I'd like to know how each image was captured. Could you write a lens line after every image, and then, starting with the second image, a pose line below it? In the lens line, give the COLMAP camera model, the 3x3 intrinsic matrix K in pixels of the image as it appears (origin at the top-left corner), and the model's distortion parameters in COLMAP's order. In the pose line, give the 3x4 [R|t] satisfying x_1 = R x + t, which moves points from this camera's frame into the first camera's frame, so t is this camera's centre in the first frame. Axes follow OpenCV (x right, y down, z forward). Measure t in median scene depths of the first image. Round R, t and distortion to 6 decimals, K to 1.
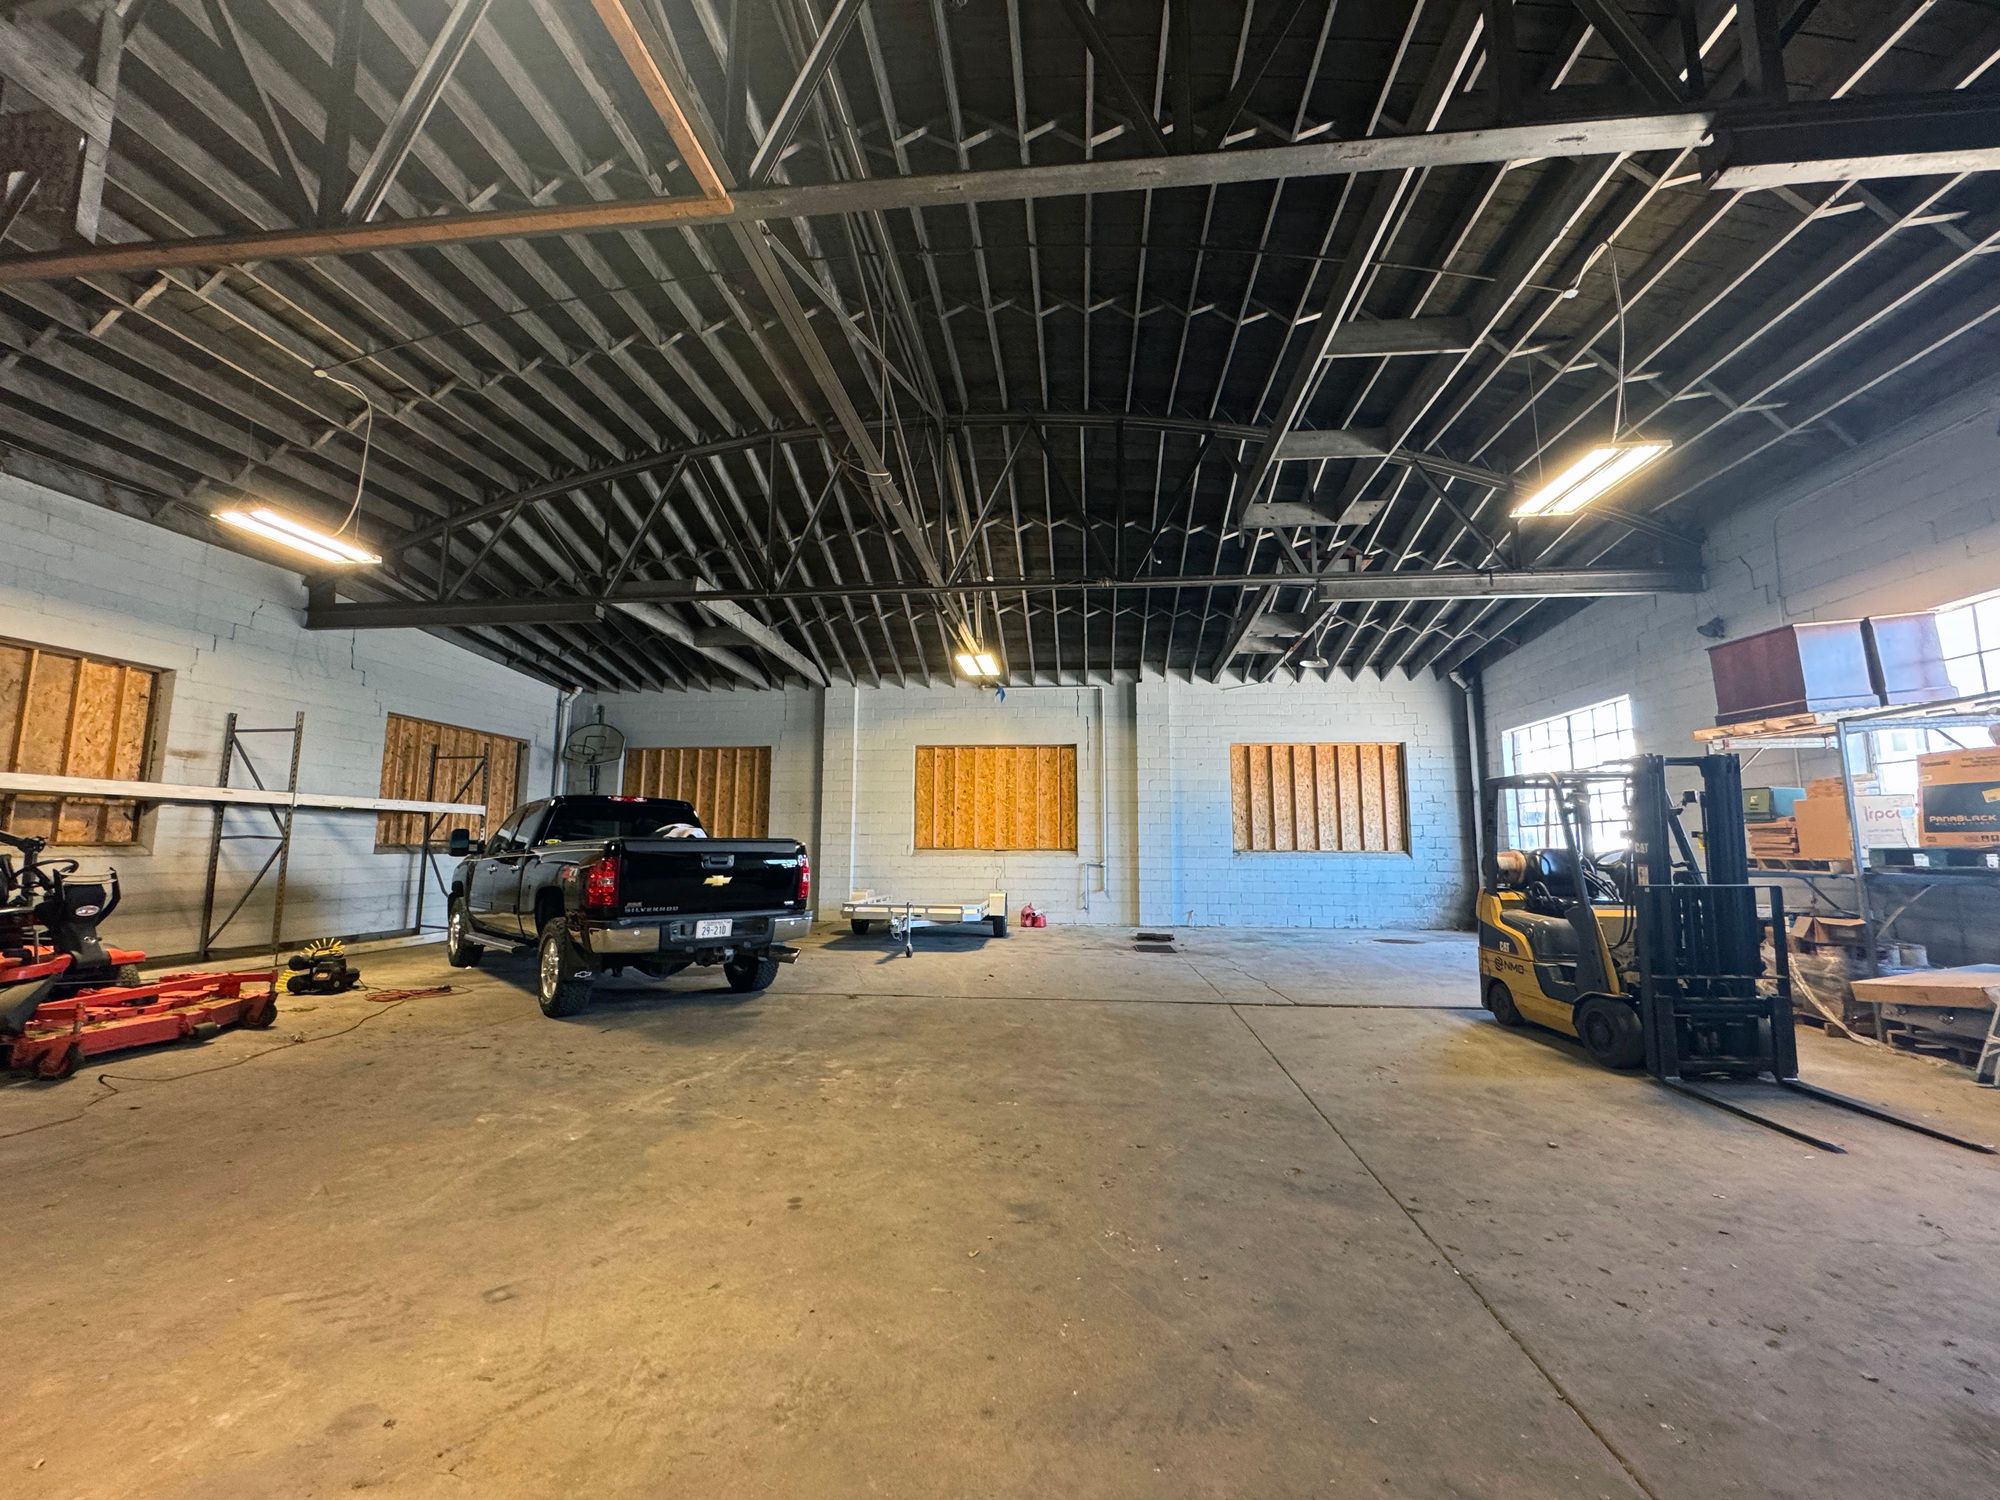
lens RADIAL K [[799.6, 0, 996.9], [0, 799.6, 747.6], [0, 0, 1]] dist [-0.001817, 0.000314]
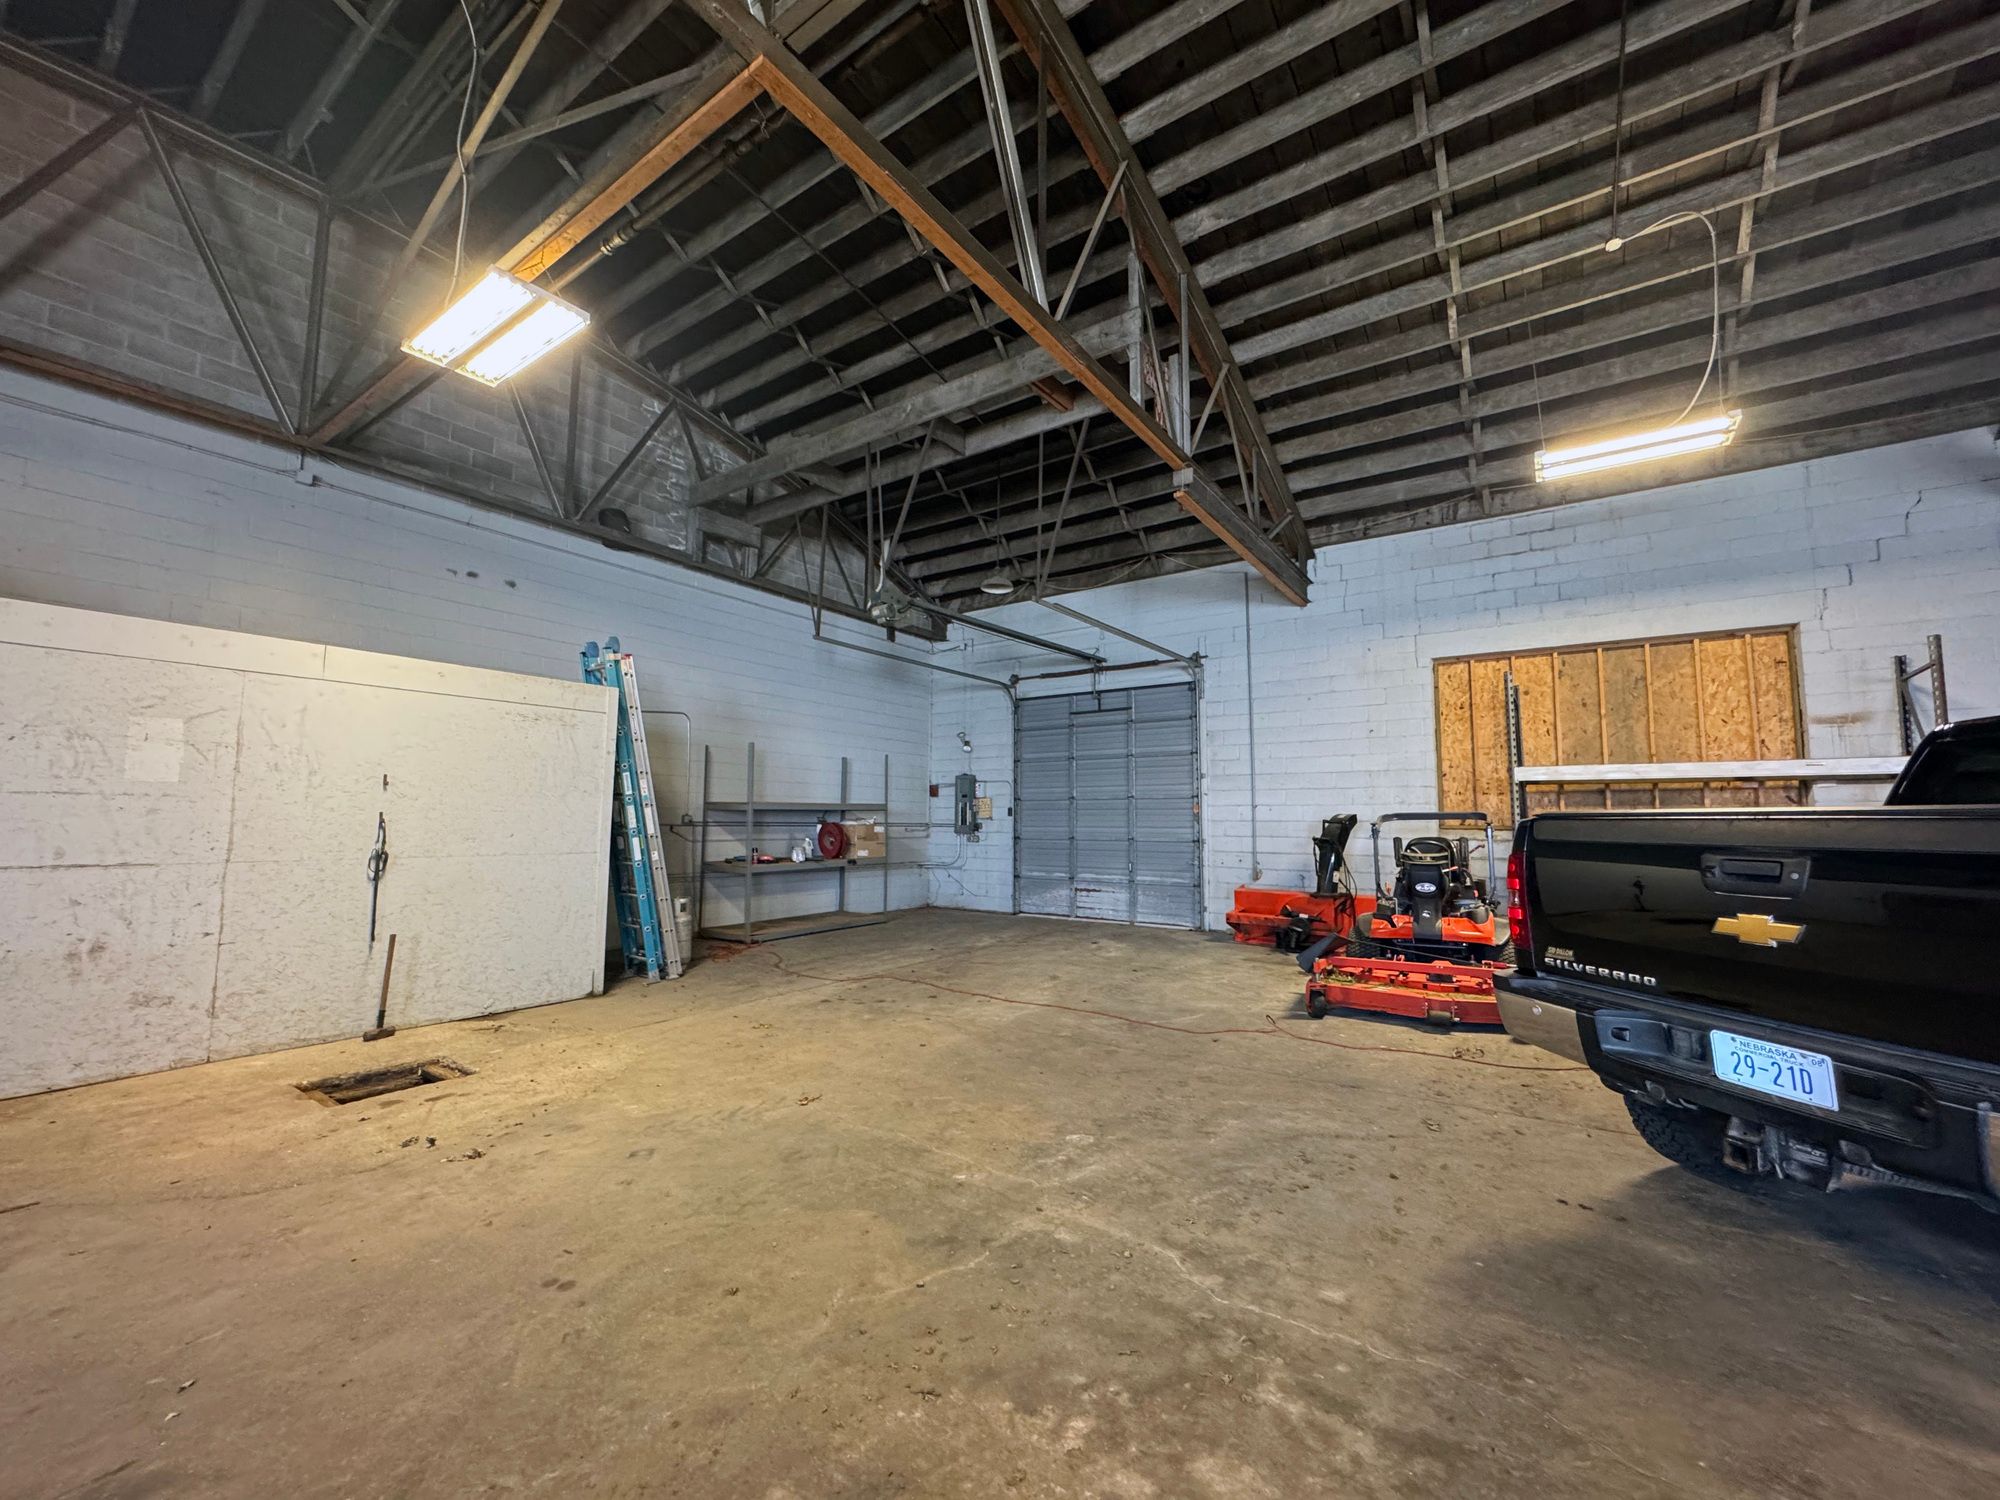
lens RADIAL K [[799.6, 0, 996.9], [0, 799.6, 747.6], [0, 0, 1]] dist [-0.001817, 0.000314]
pose [[-0.486890, -0.090641, -0.868748, 0.178756], [0.097158, 0.982809, -0.156994, 0.157819], [0.868043, -0.160845, -0.469713, 1.266109]]
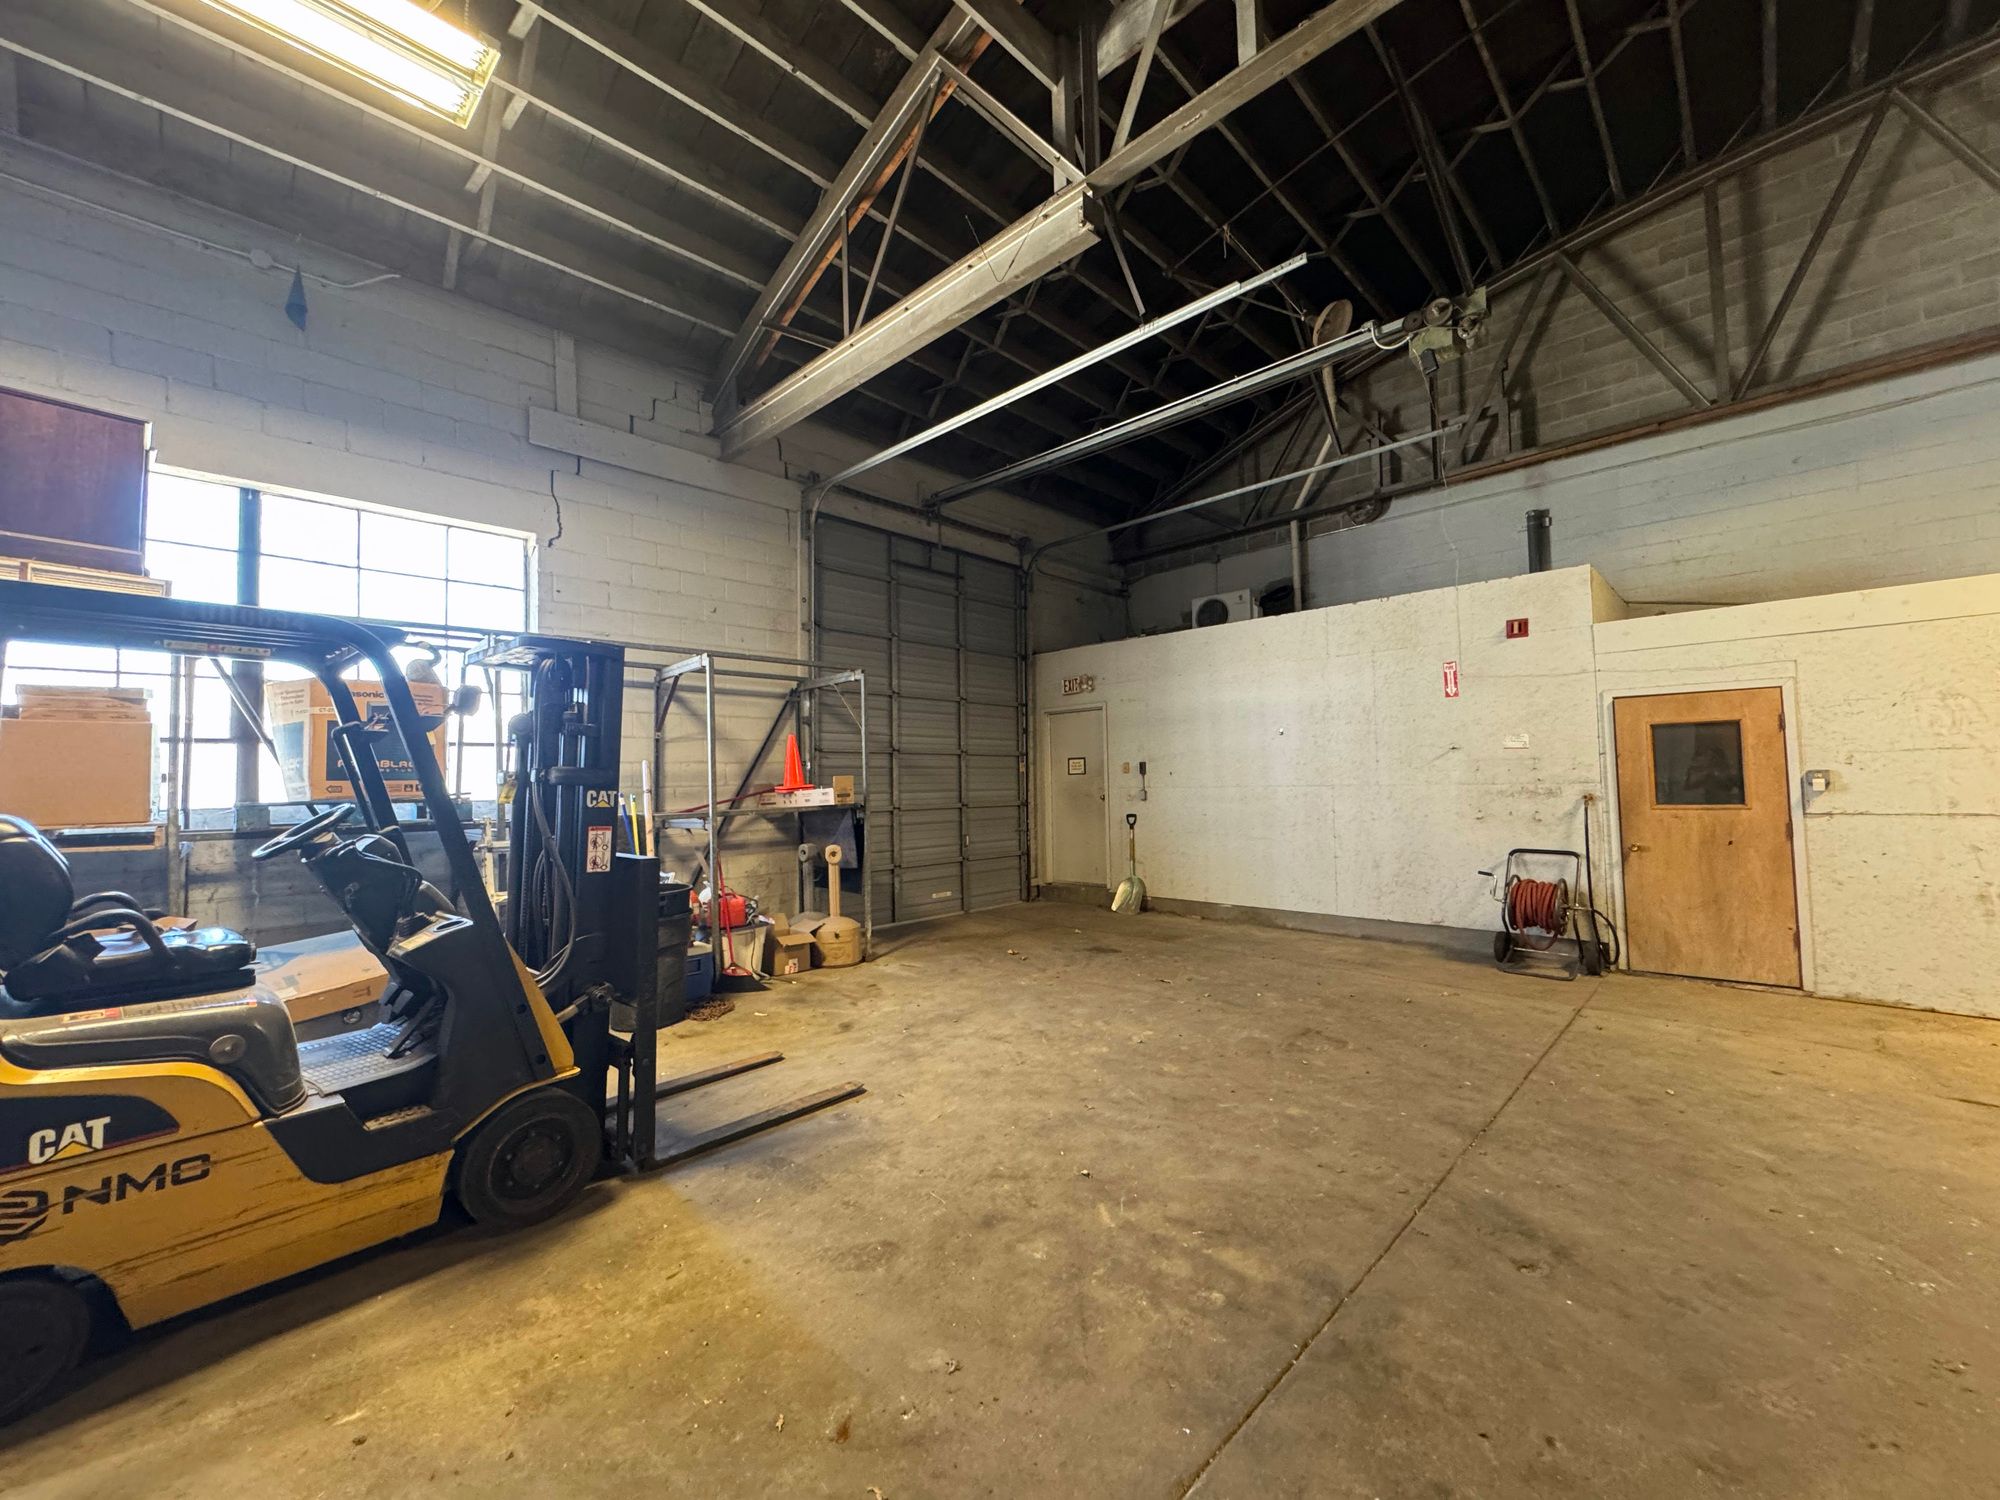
lens RADIAL K [[800.5, 0, 1000.0], [0, 800.5, 750.0], [0, 0, 1]] dist [-0.002452, -0.000250]
pose [[-0.788250, 0.036603, 0.614265, 0.227696], [-0.058224, 0.989315, -0.133666, 0.168529], [-0.612594, -0.141127, -0.777696, 1.426290]]
